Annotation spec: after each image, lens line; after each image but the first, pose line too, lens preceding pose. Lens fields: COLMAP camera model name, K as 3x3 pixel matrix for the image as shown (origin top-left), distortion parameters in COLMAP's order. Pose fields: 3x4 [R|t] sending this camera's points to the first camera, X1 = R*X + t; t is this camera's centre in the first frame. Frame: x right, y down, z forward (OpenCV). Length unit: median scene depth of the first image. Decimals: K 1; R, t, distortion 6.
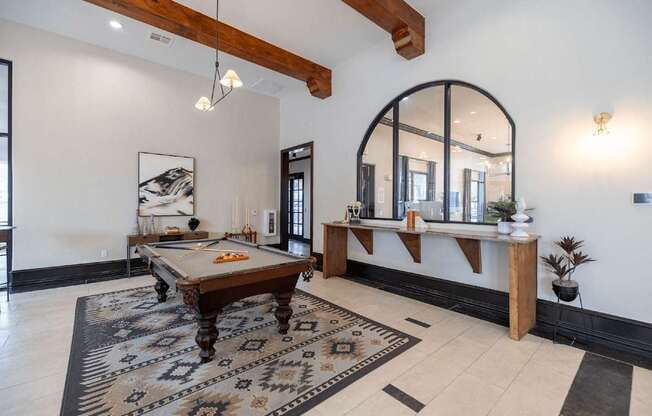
lens RADIAL K [[278.3, 0, 326.0], [0, 278.3, 208.0], [0, 0, 1]] dist [-0.001544, -0.000530]
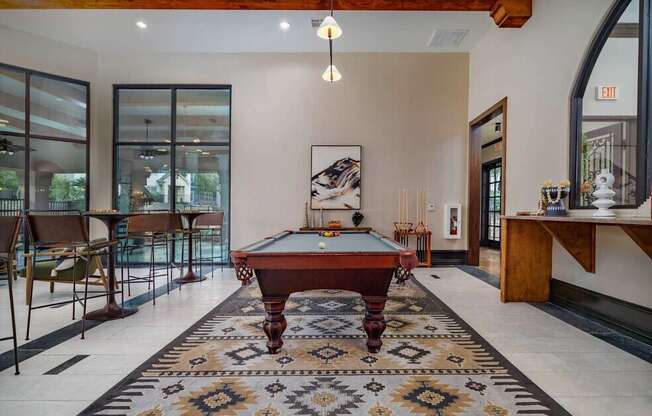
lens RADIAL K [[328.3, 0, 327.1], [0, 328.3, 216.7], [0, 0, 1]] dist [-0.005796, -0.000739]
pose [[0.757064, 0.014700, -0.653175, 0.150165], [-0.012897, 0.999888, 0.007554, 0.046954], [0.653213, 0.002705, 0.757169, 0.135884]]
